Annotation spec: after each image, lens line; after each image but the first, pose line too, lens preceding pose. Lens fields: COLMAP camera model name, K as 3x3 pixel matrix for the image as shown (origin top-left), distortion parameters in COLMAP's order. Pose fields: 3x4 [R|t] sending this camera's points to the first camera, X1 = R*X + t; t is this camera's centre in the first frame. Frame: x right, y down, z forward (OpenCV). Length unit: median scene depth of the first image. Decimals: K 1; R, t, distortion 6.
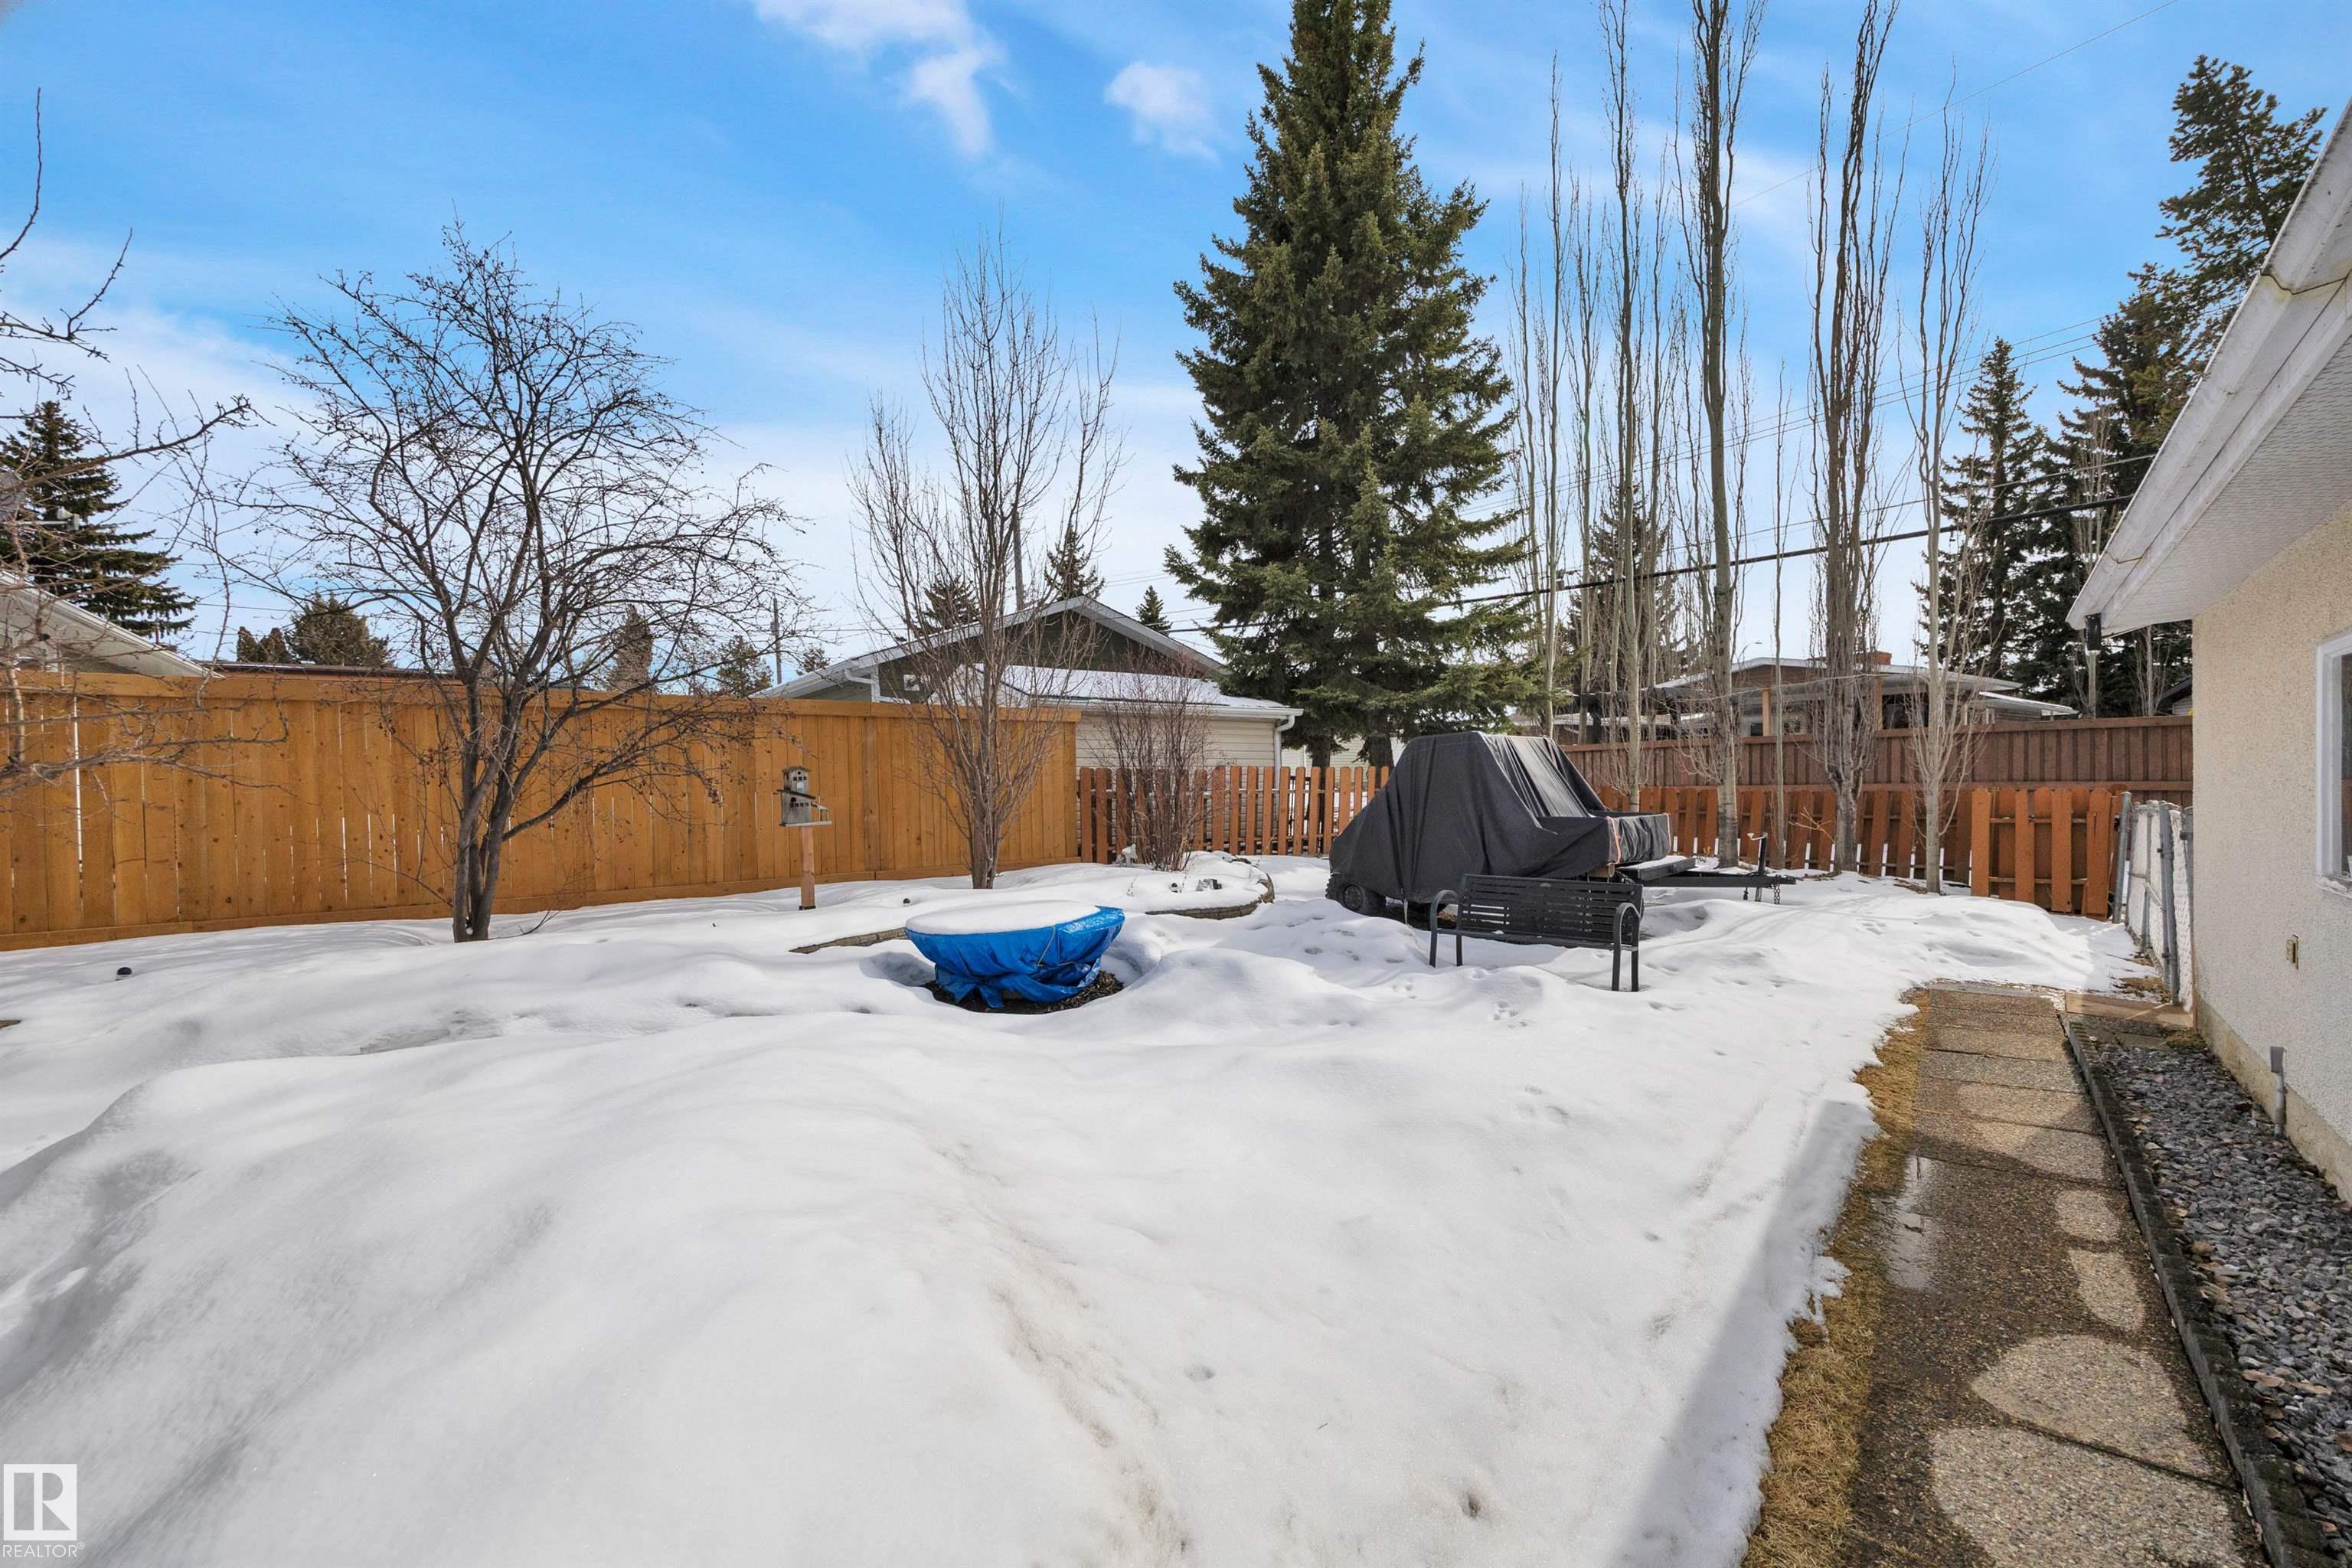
lens RADIAL K [[943.7, 0, 1180.2], [0, 943.7, 794.4], [0, 0, 1]] dist [0.007721, -0.001174]
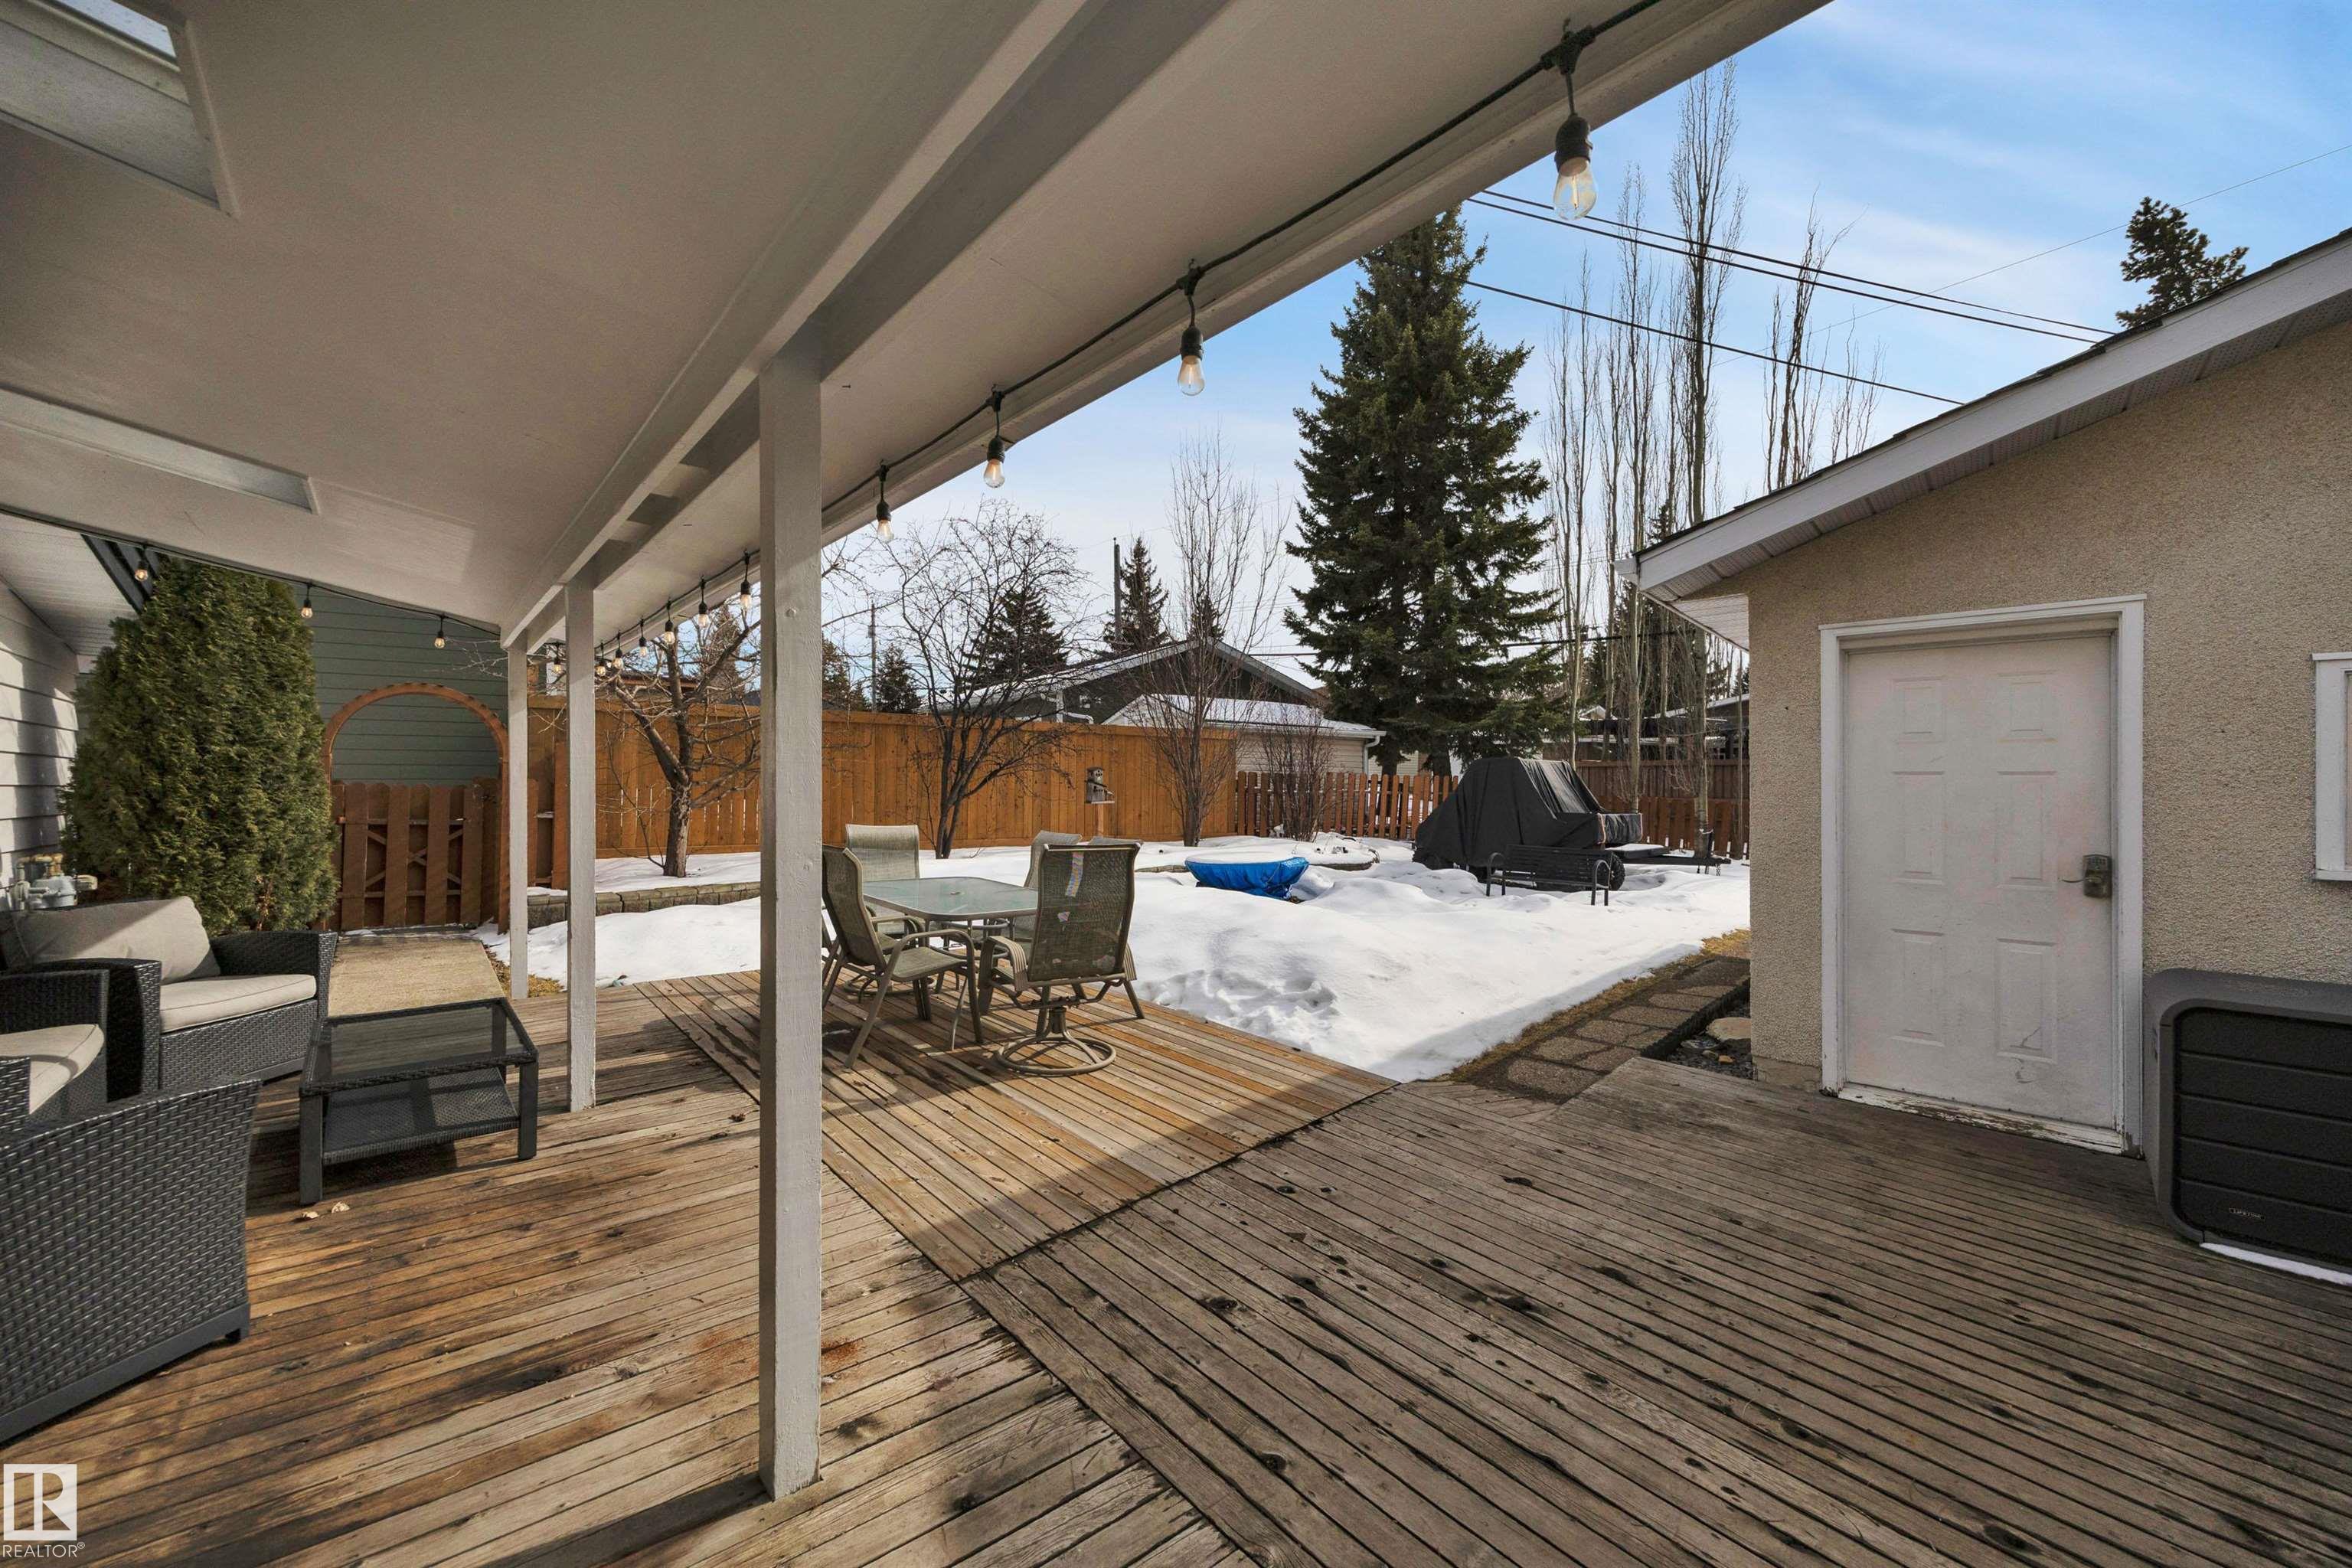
lens RADIAL K [[943.7, 0, 1174.2], [0, 943.7, 766.8], [0, 0, 1]] dist [0.007721, -0.001174]
pose [[0.998665, 0.029635, -0.042303, -0.108669], [-0.030752, 0.999189, -0.025998, 0.004456], [0.041498, 0.027265, 0.998767, -0.340387]]
